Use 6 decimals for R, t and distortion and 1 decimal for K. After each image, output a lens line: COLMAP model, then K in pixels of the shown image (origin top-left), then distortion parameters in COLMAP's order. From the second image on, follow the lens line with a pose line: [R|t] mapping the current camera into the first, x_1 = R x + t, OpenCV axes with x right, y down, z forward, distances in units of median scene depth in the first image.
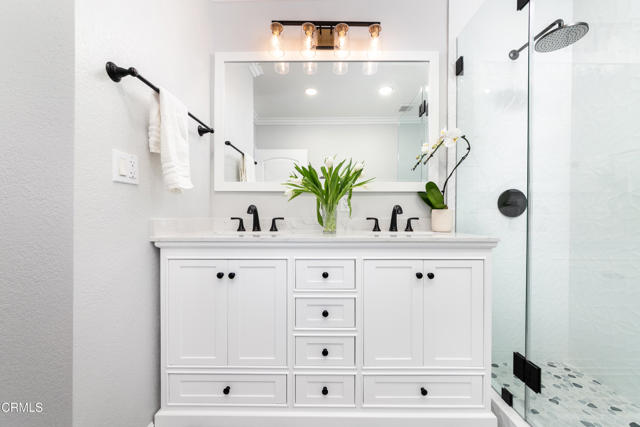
lens RADIAL K [[247.4, 0, 319.1], [0, 247.4, 215.6], [0, 0, 1]] dist [0.000506, 0.000387]
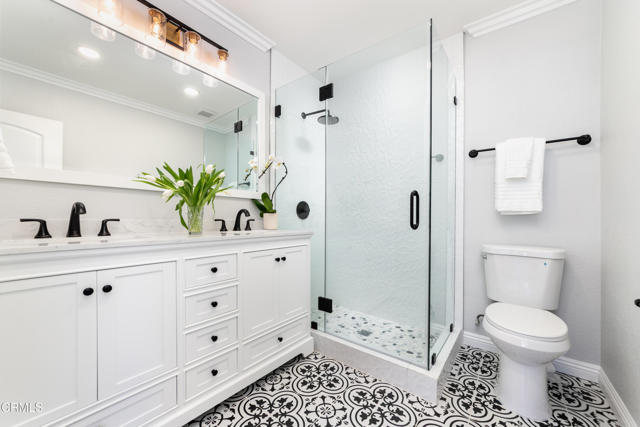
lens RADIAL K [[253.9, 0, 320.0], [0, 253.9, 213.5], [0, 0, 1]] dist [-0.000703, -0.000091]
pose [[0.607728, 0.019345, 0.793910, -0.445211], [-0.008720, 0.999806, -0.017687, -0.001329], [-0.794098, 0.003826, 0.607778, -0.065493]]
